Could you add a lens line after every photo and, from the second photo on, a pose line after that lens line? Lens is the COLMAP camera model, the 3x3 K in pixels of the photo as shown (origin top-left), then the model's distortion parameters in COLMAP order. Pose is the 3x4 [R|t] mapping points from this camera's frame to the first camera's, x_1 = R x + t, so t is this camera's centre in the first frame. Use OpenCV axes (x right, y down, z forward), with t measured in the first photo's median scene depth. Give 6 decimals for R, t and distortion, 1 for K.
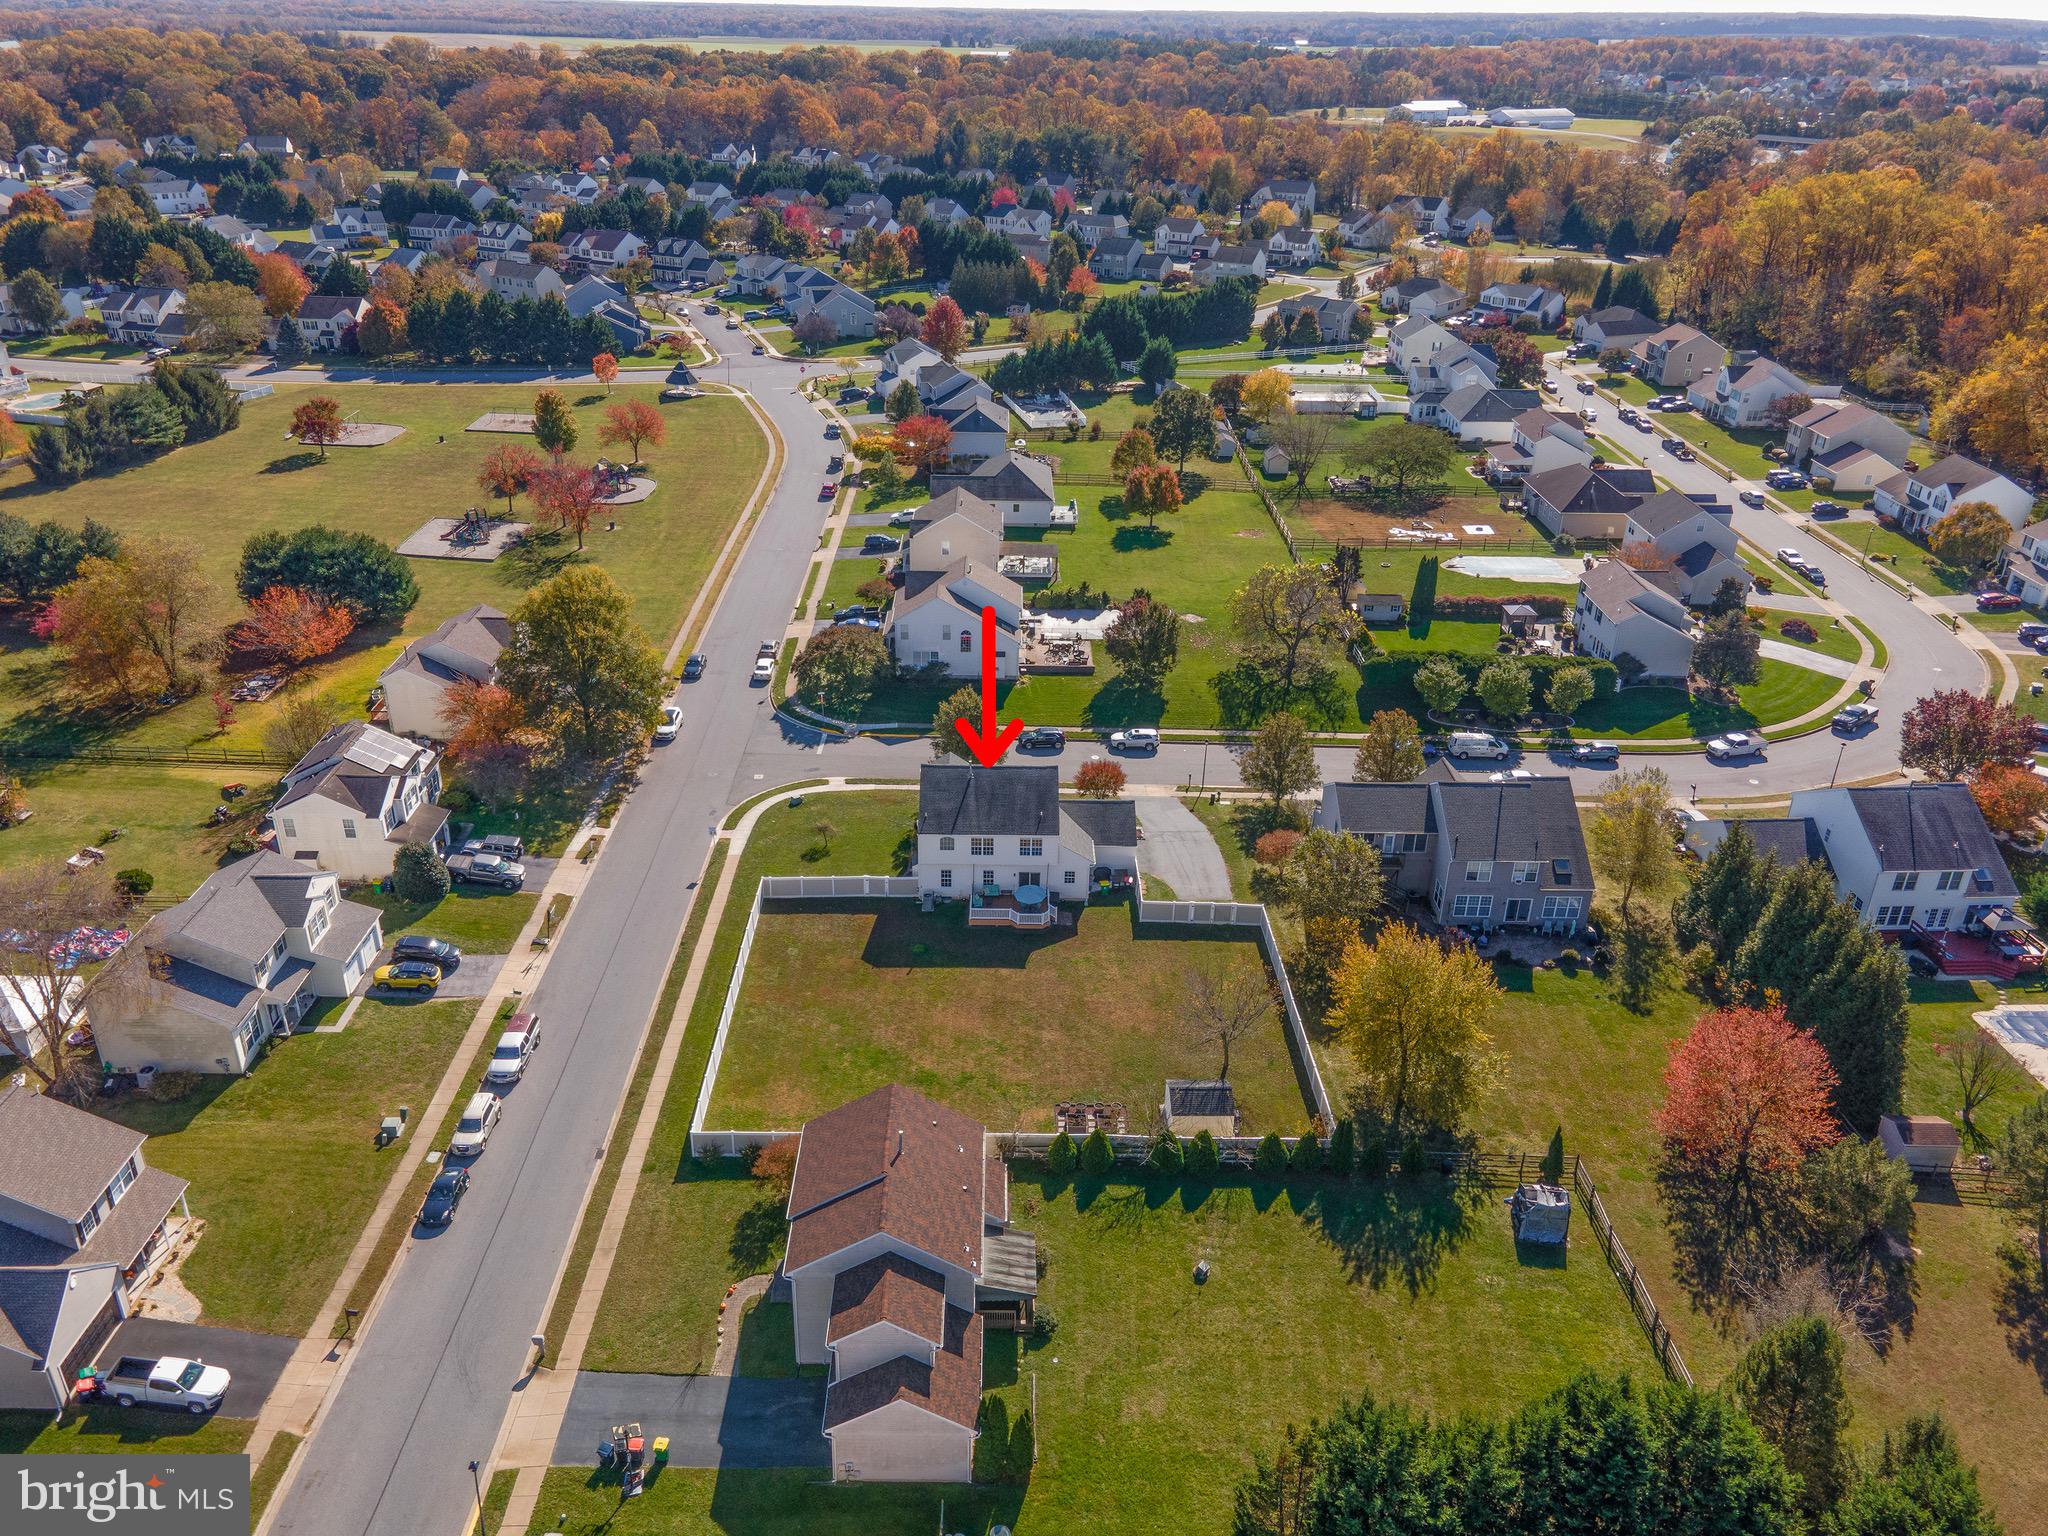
lens RADIAL K [[1448.0, 0, 996.7], [0, 1448.0, 767.5], [0, 0, 1]] dist [0.034016, 0.002723]
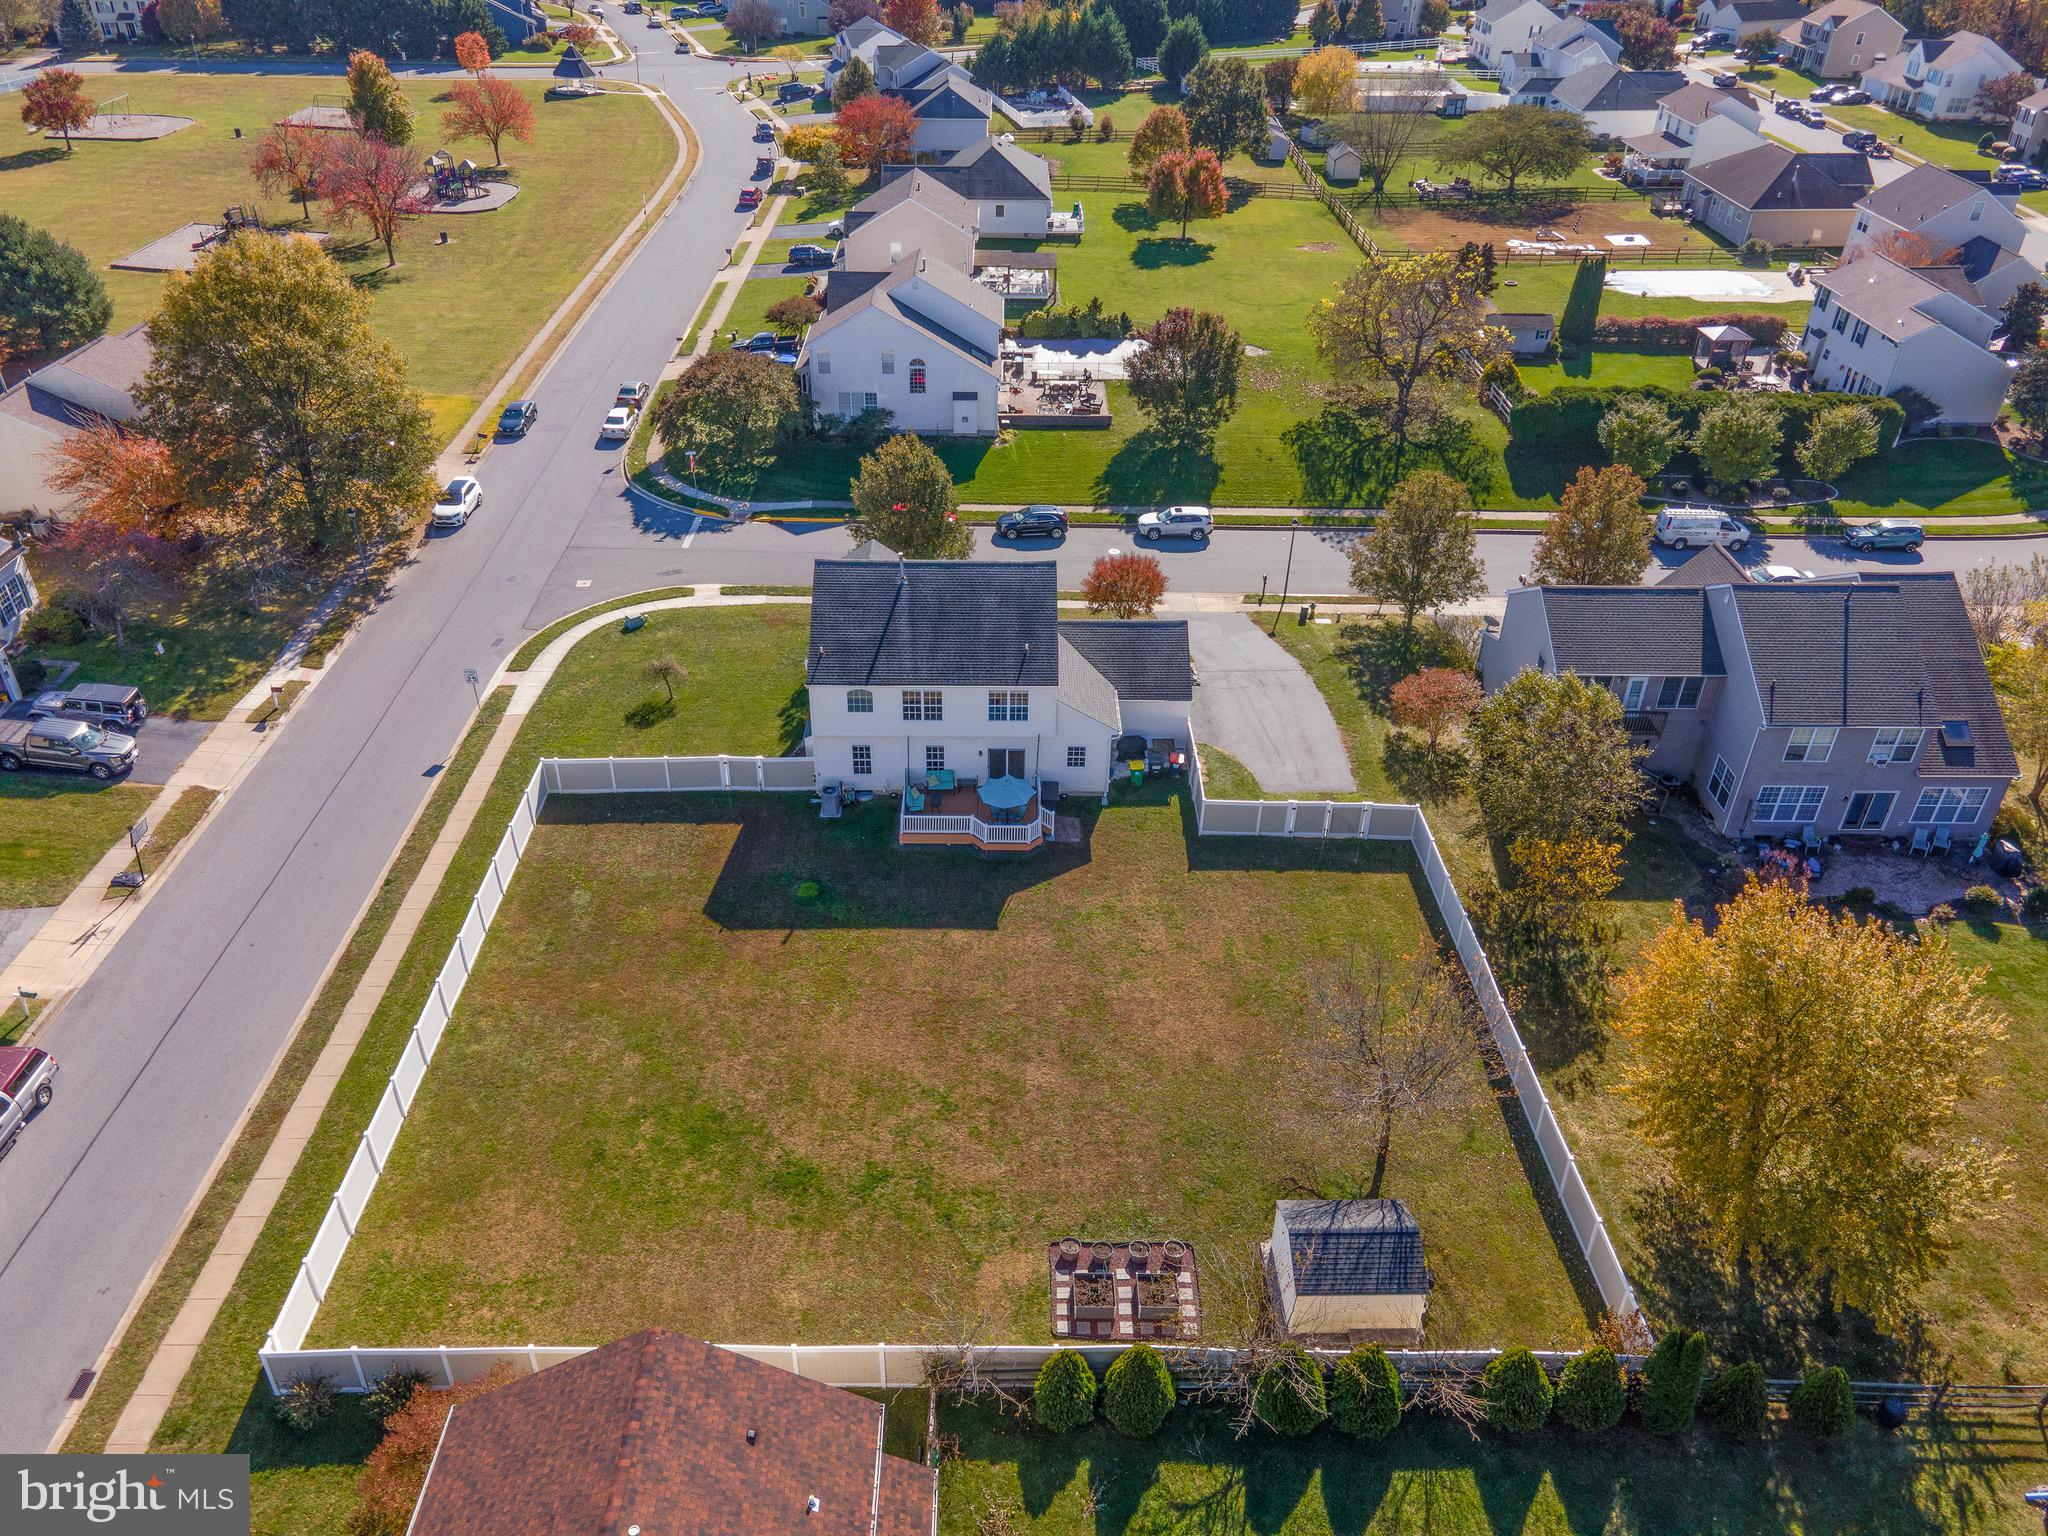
lens RADIAL K [[1448.0, 0, 996.7], [0, 1448.0, 767.5], [0, 0, 1]] dist [0.034016, 0.002723]
pose [[0.999983, -0.005852, 0.000090, 0.014440], [0.005790, 0.991438, 0.130453, 0.003852], [-0.000853, -0.130450, 0.991454, 0.333945]]
